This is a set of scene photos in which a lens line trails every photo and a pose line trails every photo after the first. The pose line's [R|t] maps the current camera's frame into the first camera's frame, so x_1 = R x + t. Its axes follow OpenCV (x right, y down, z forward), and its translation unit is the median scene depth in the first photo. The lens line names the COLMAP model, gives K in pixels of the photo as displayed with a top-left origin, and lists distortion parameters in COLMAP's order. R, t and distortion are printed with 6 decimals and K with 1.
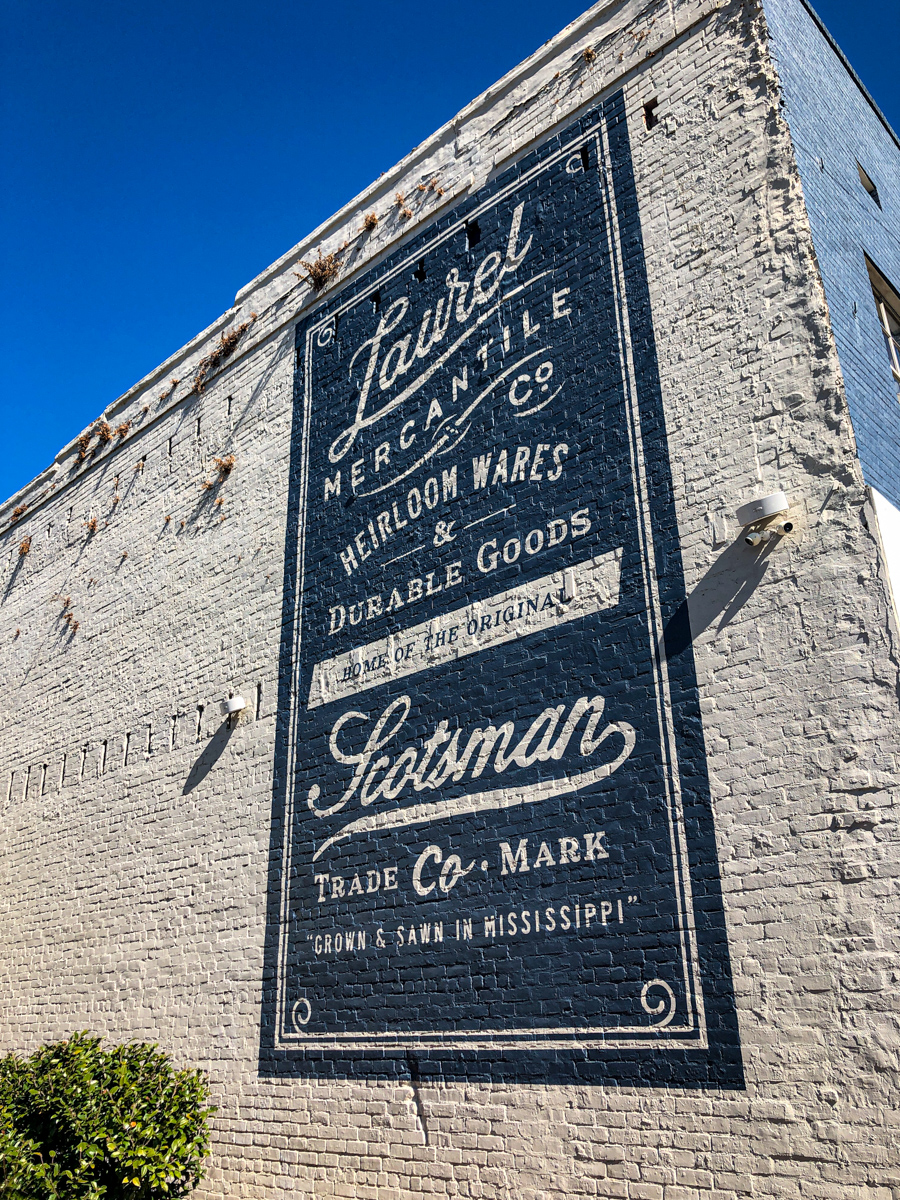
lens RADIAL K [[973.3, 0, 480.8], [0, 973.3, 611.1], [0, 0, 1]] dist [0.011811, -0.011113]
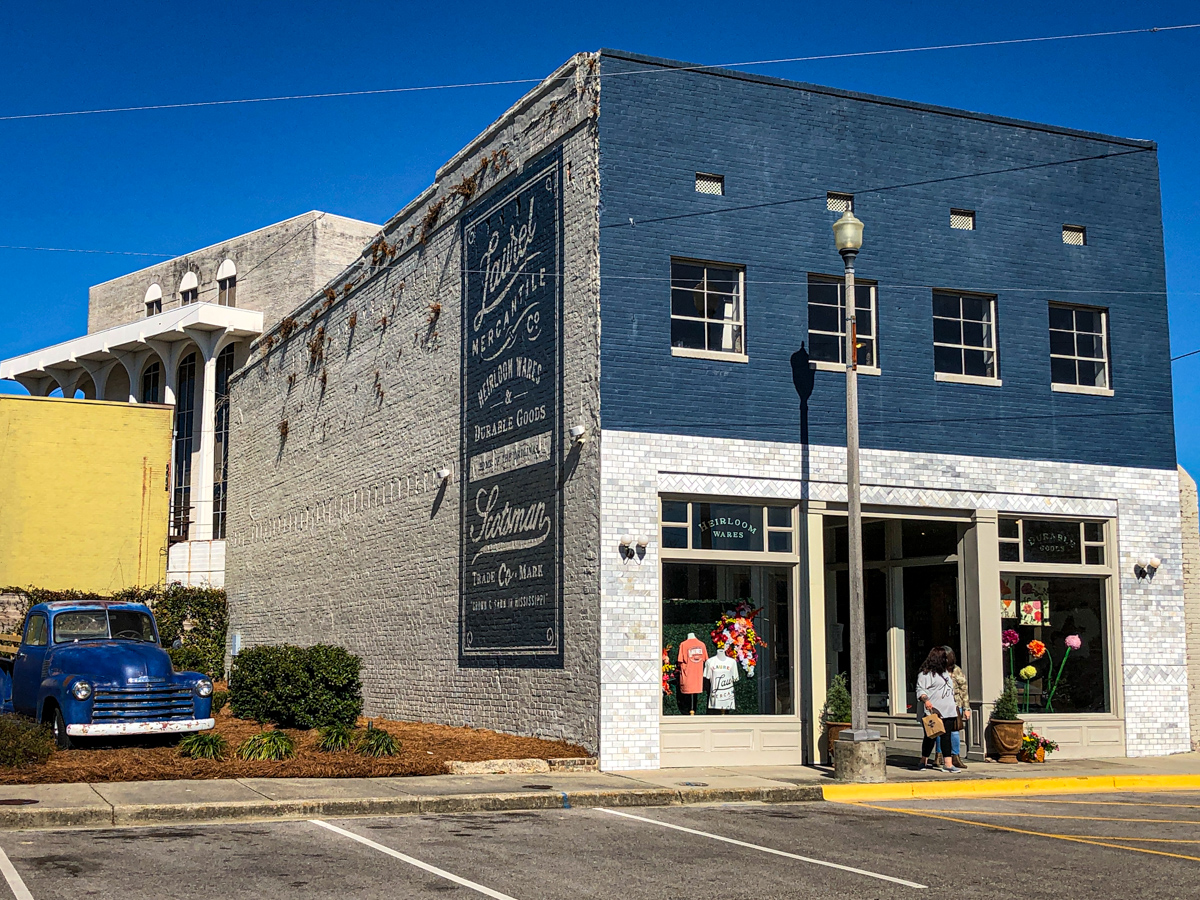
lens RADIAL K [[1610.4, 0, 604.3], [0, 1610.4, 454.0], [0, 0, 1]] dist [0.166076, 0.000000]
pose [[0.918976, -0.023320, -0.393623, 1.399878], [0.128937, 0.961144, 0.244083, -0.736439], [0.372636, -0.275059, 0.886276, -1.758460]]
